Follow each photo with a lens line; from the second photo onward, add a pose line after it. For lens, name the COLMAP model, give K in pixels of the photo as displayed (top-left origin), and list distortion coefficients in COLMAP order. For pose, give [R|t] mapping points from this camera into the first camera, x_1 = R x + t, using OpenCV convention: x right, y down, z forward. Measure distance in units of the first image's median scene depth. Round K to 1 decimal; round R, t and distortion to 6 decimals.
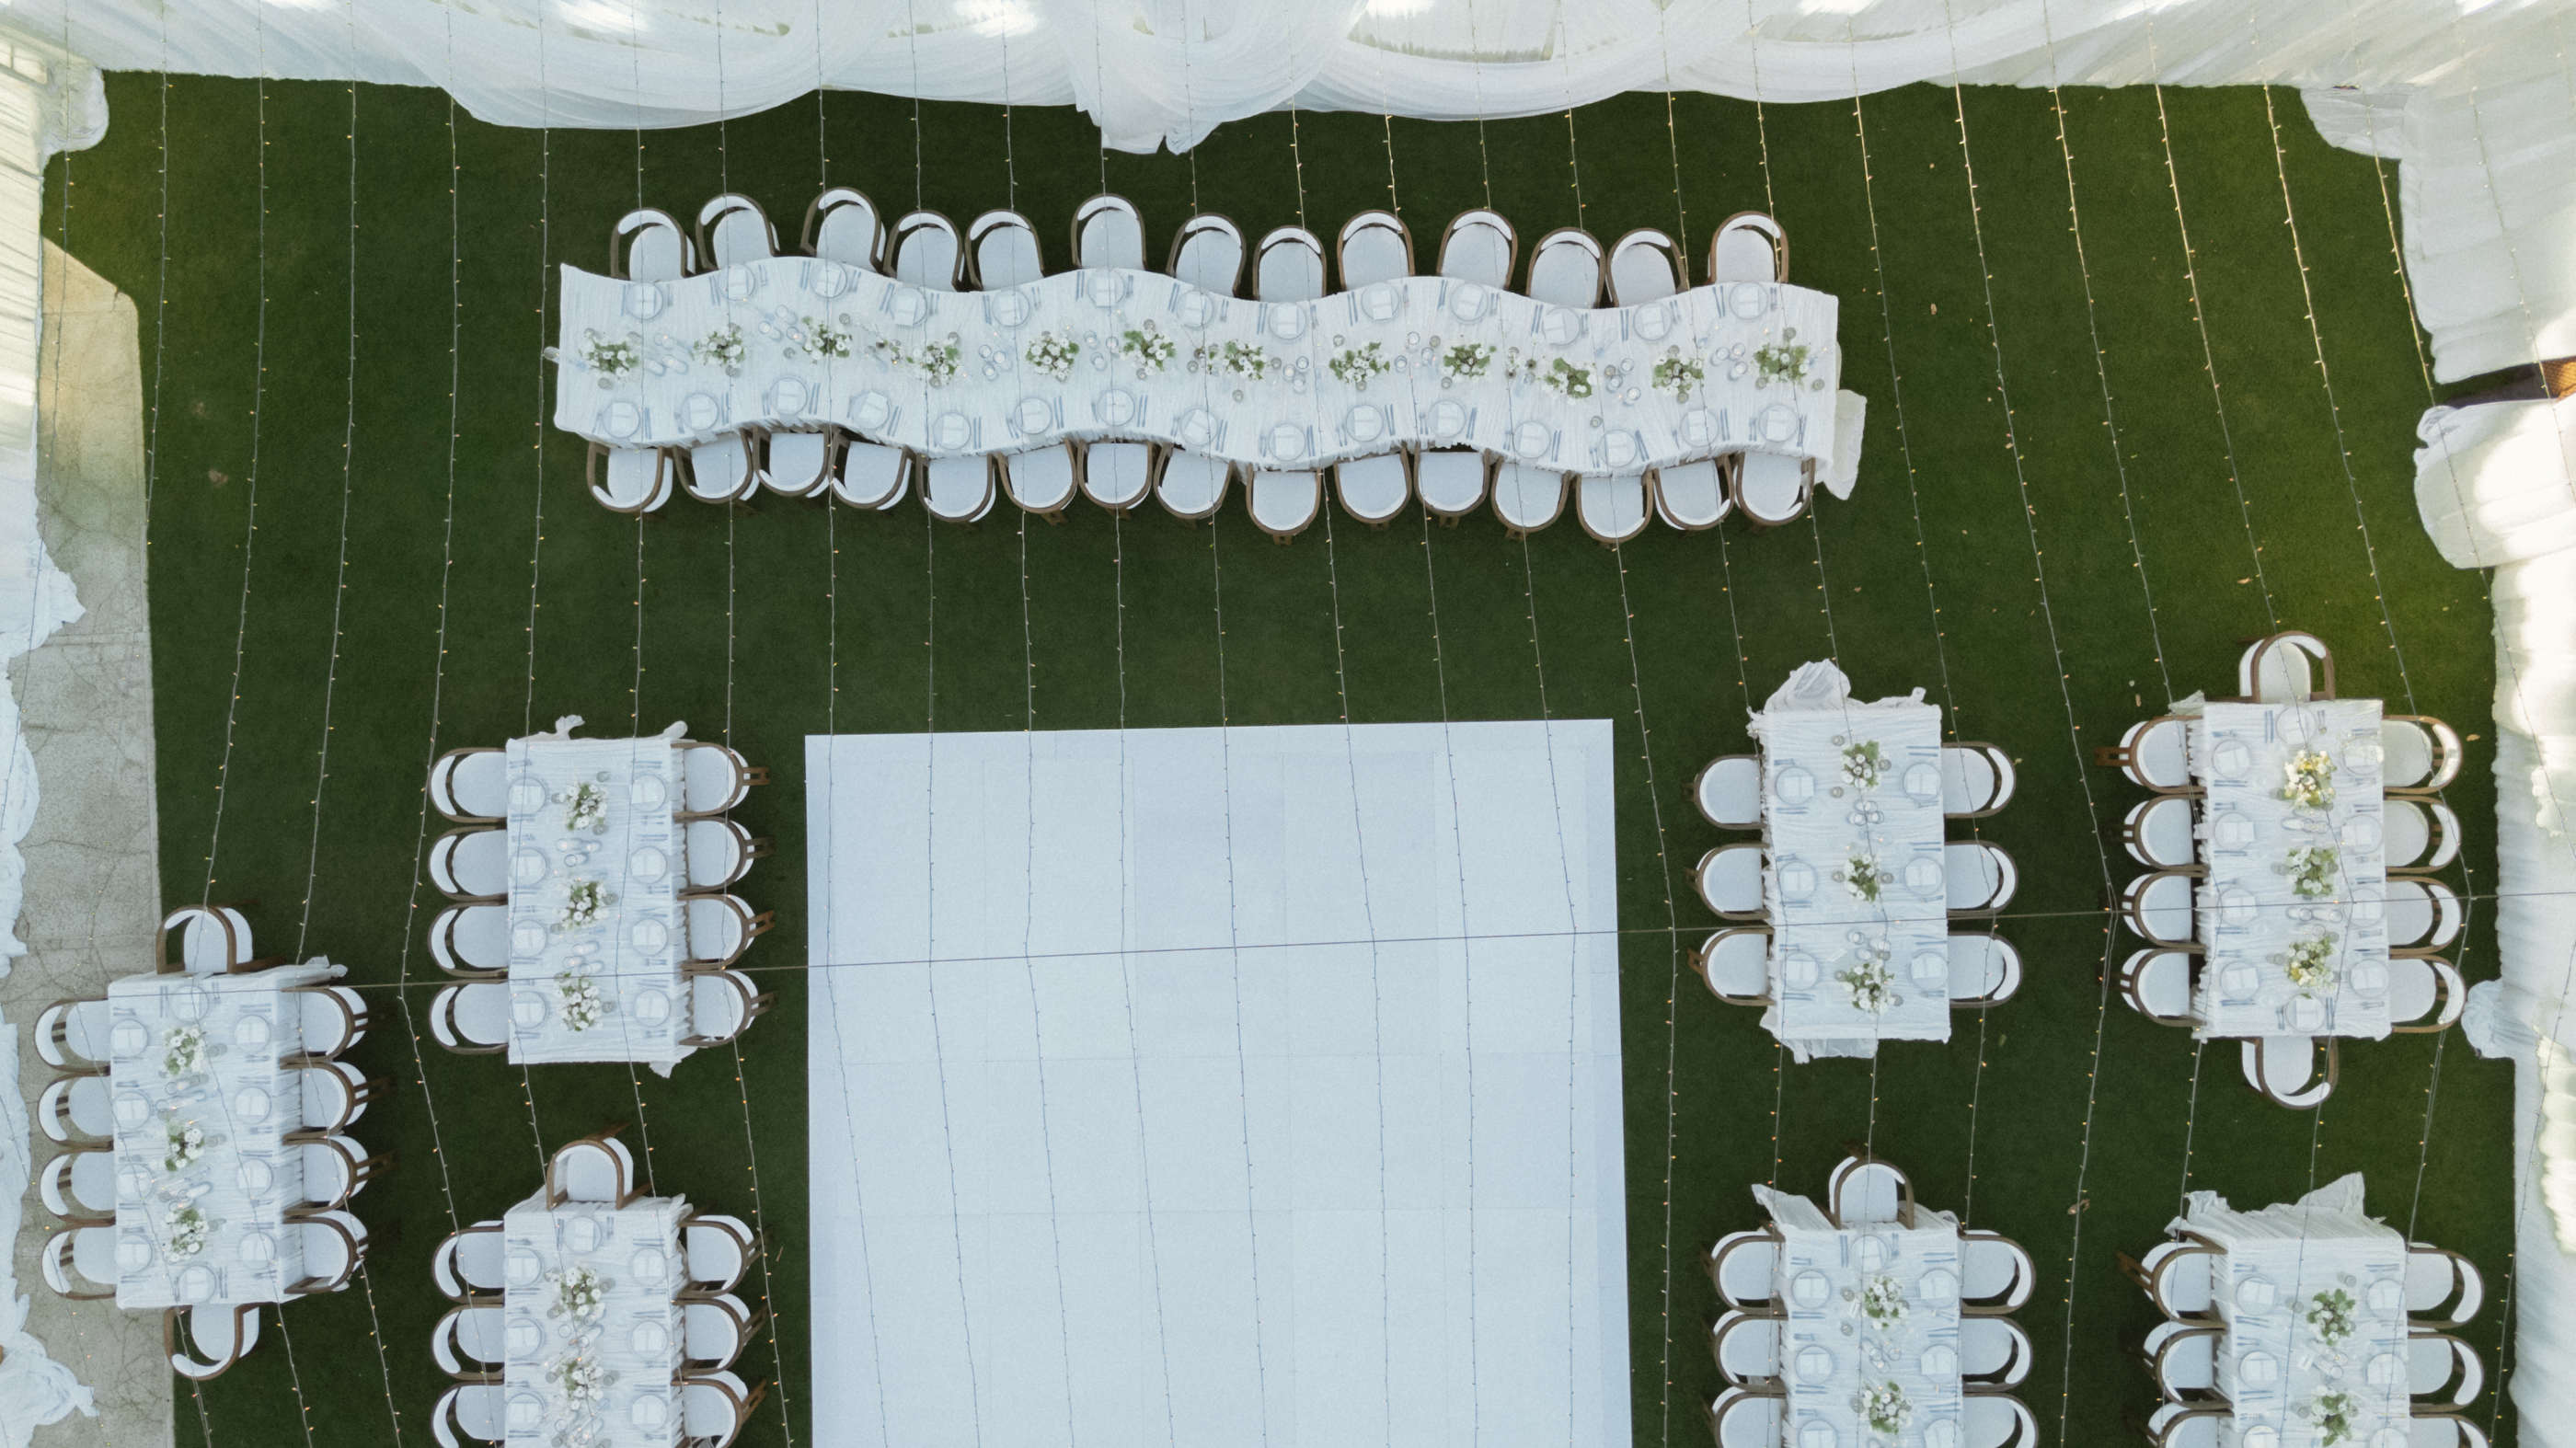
lens RADIAL K [[1901.8, 0, 1288.0], [0, 1901.8, 724.0], [0, 0, 1]] dist [0.072845, -0.078012]
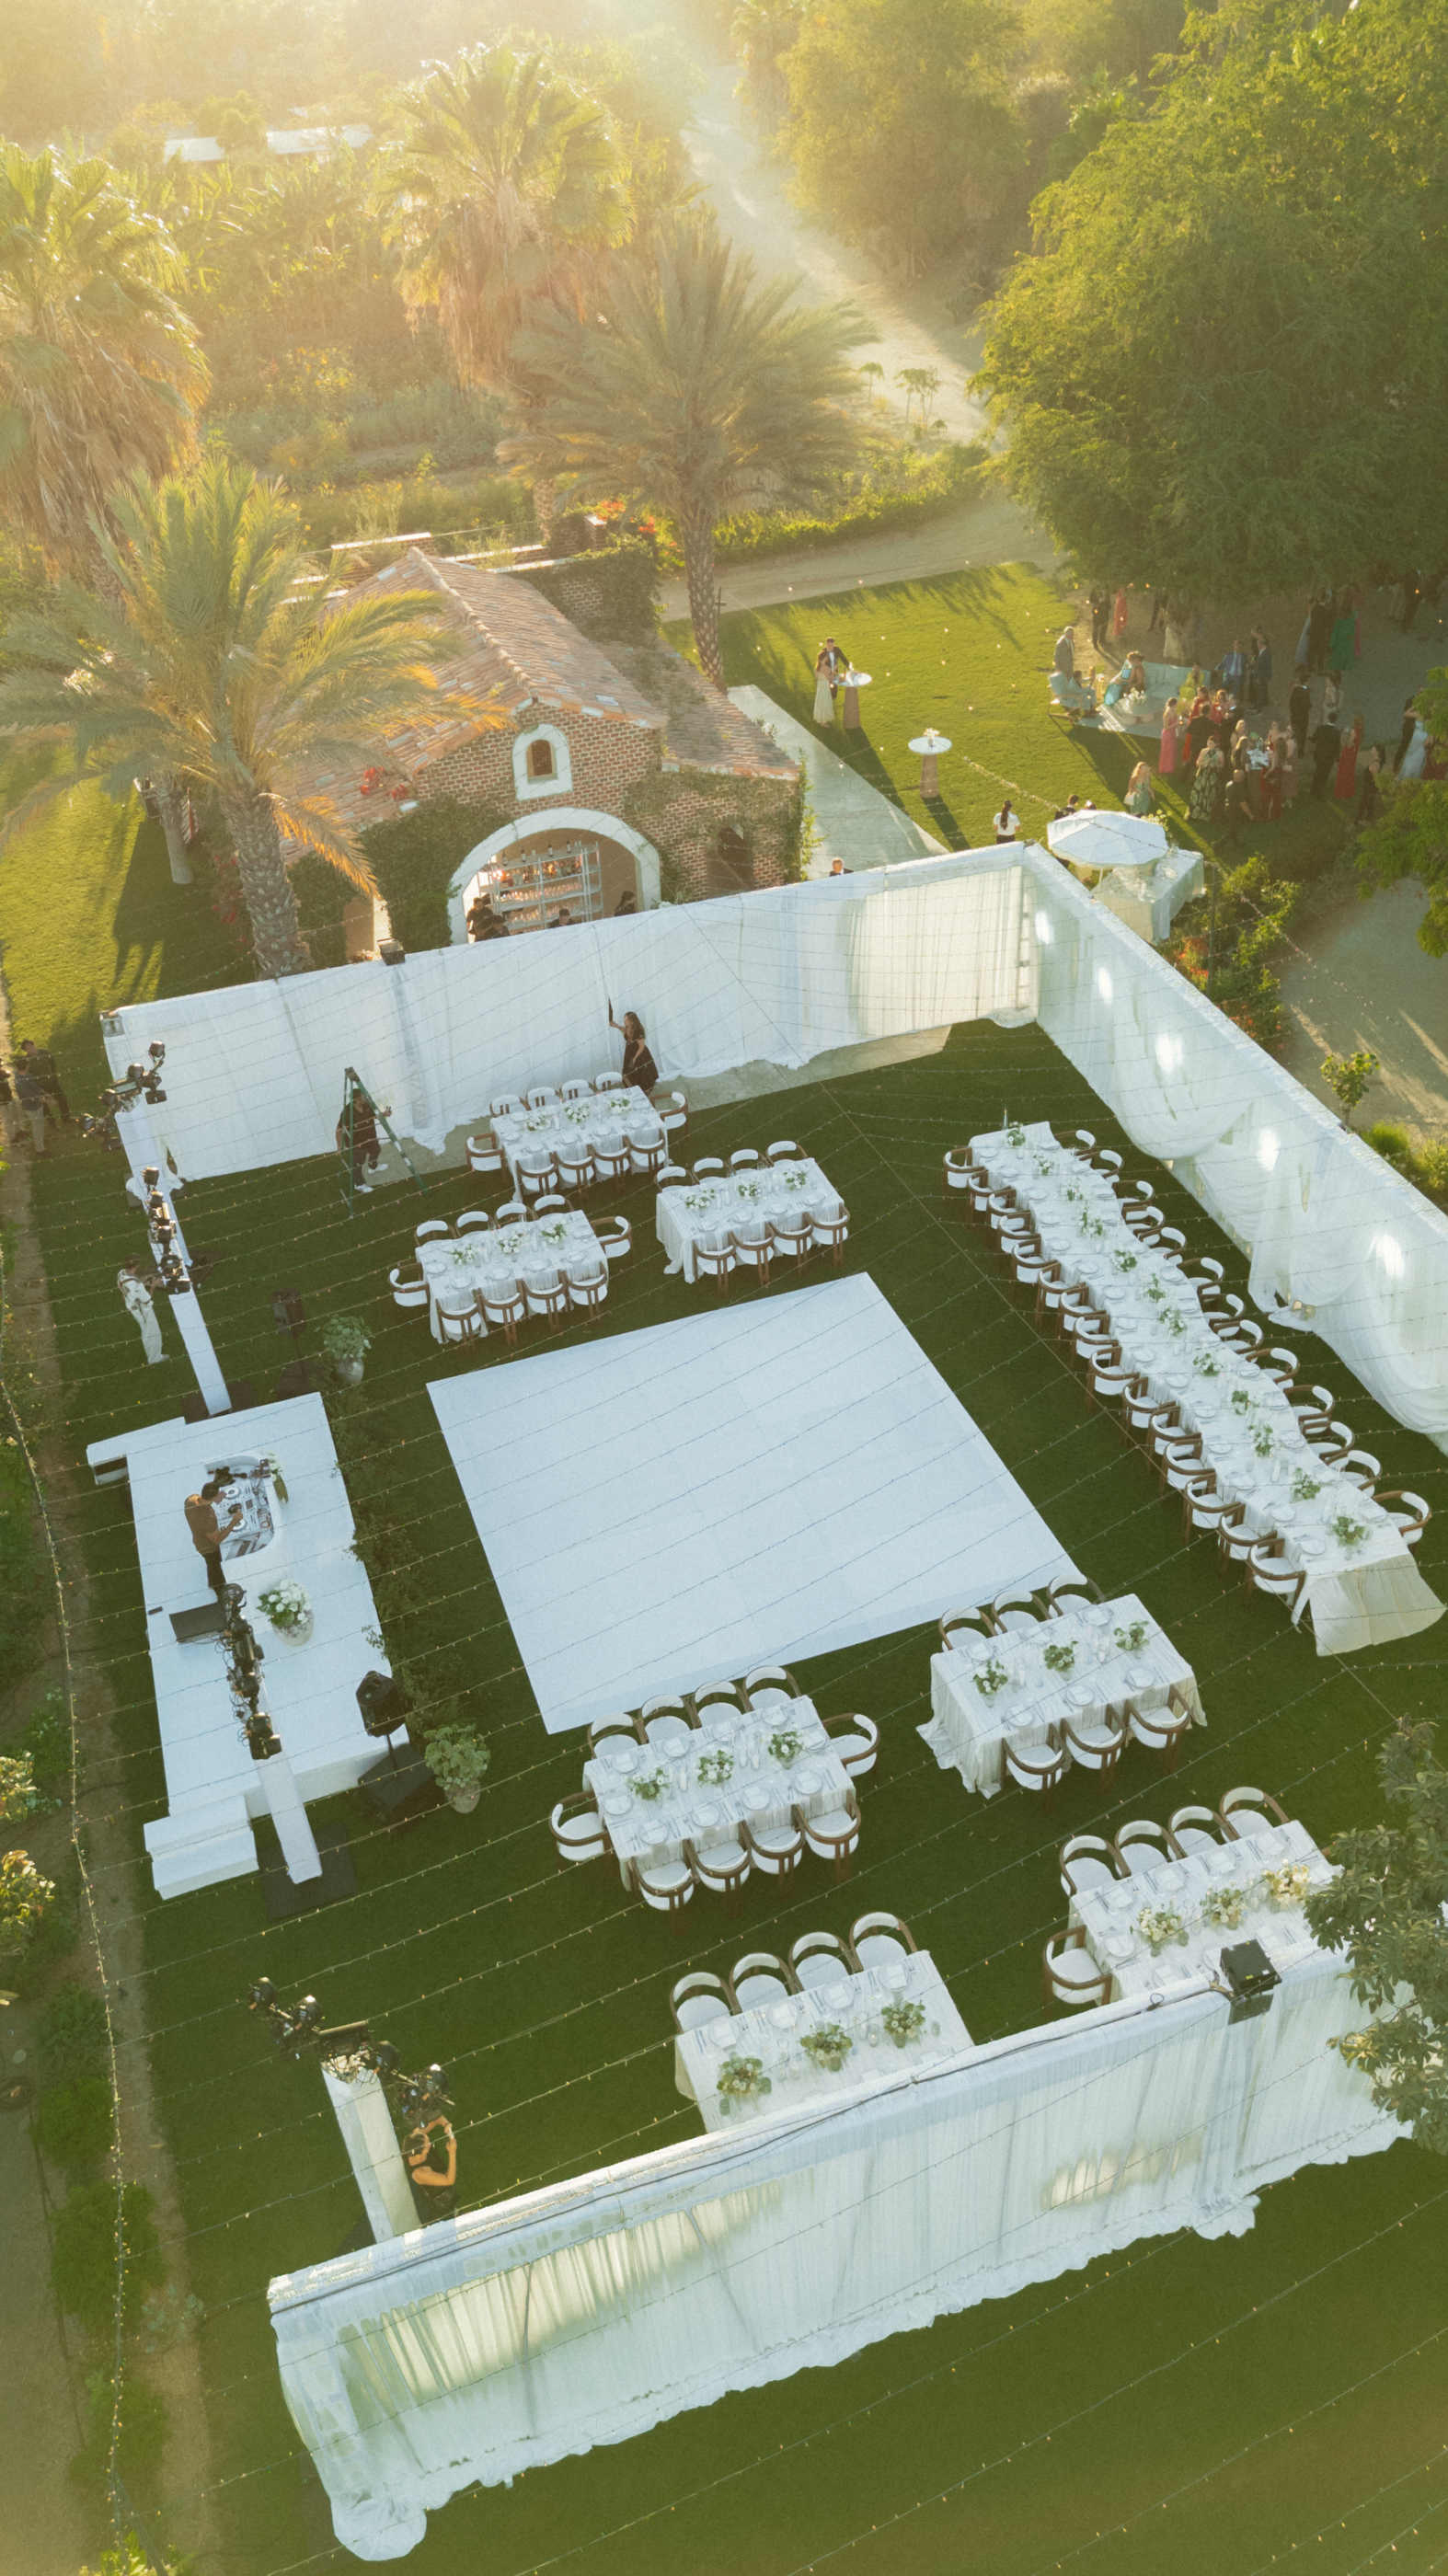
lens RADIAL K [[1901.8, 0, 724.0], [0, 1901.8, 1288.0], [0, 0, 1]] dist [0.072845, -0.078012]
pose [[0.306228, 0.571882, -0.761035, 1.089485], [-0.949518, 0.240701, -0.201194, 0.507171], [0.068123, 0.784228, 0.616722, -0.099281]]
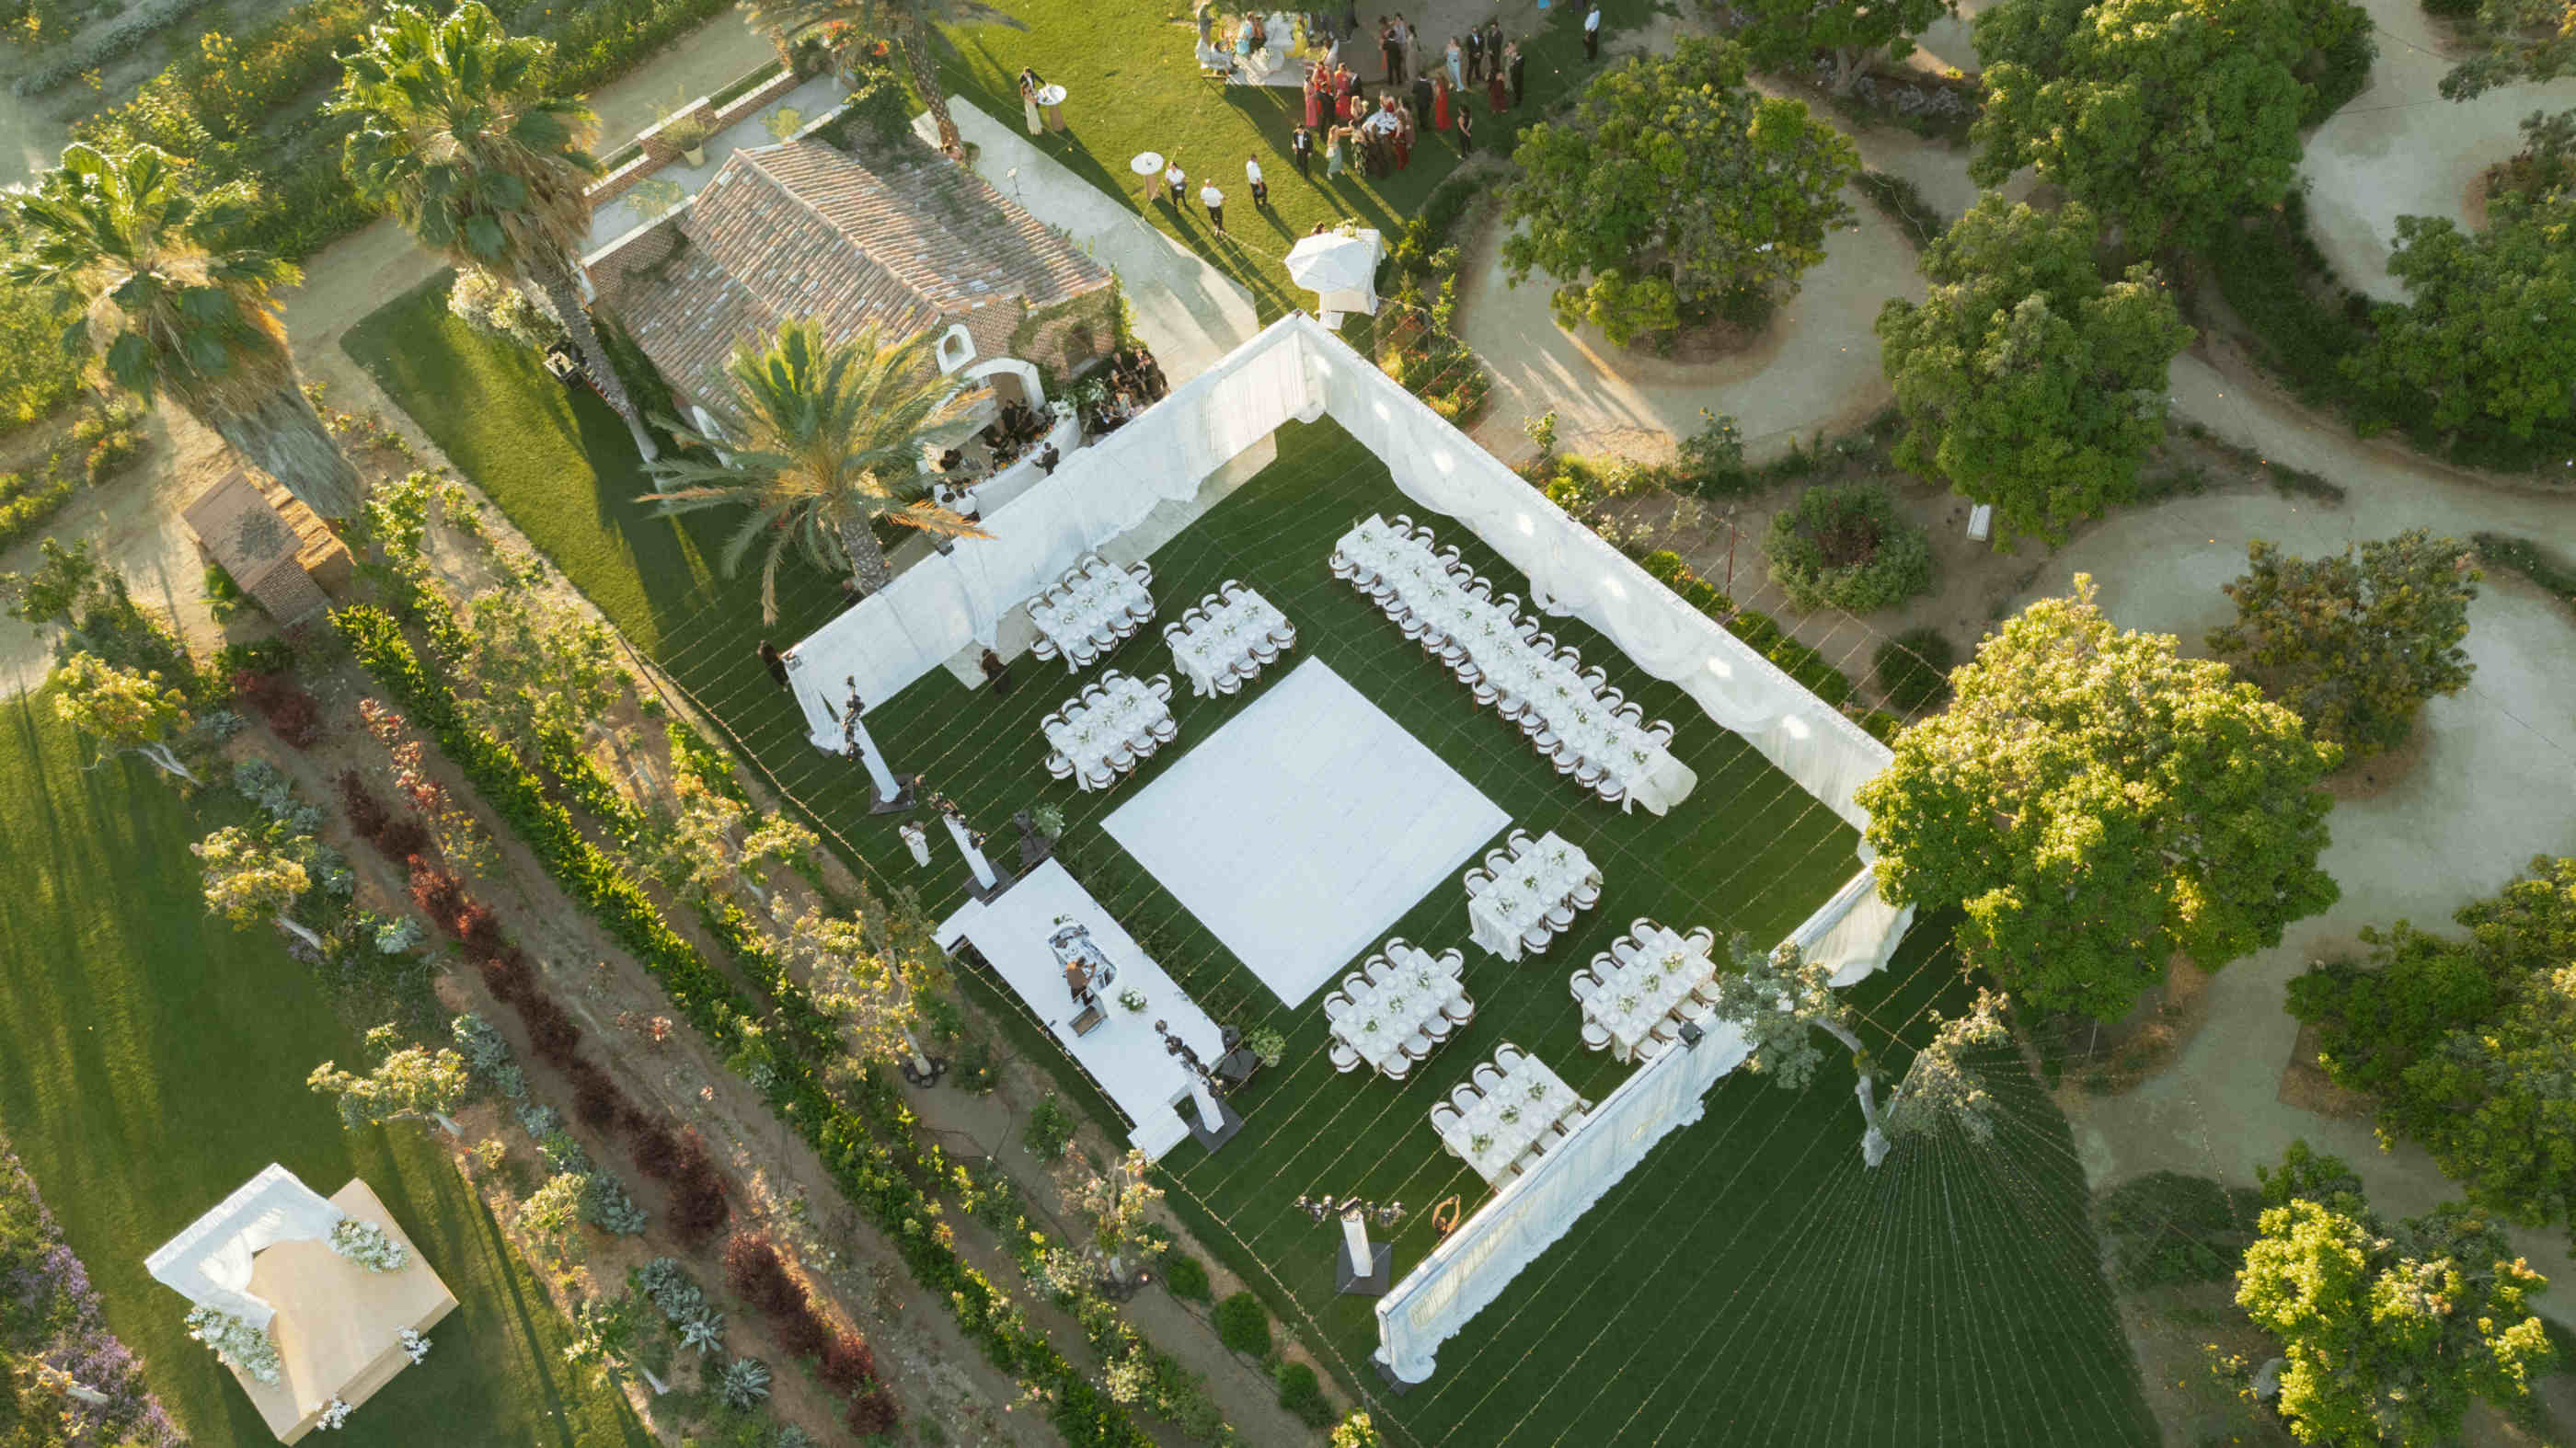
lens RADIAL K [[1901.8, 0, 1288.0], [0, 1901.8, 724.0], [0, 0, 1]] dist [0.072845, -0.078012]
pose [[0.649775, 0.596454, -0.471205, 1.173483], [-0.751950, 0.595060, -0.283681, 0.939789], [0.111193, 0.538652, 0.835159, -1.394068]]
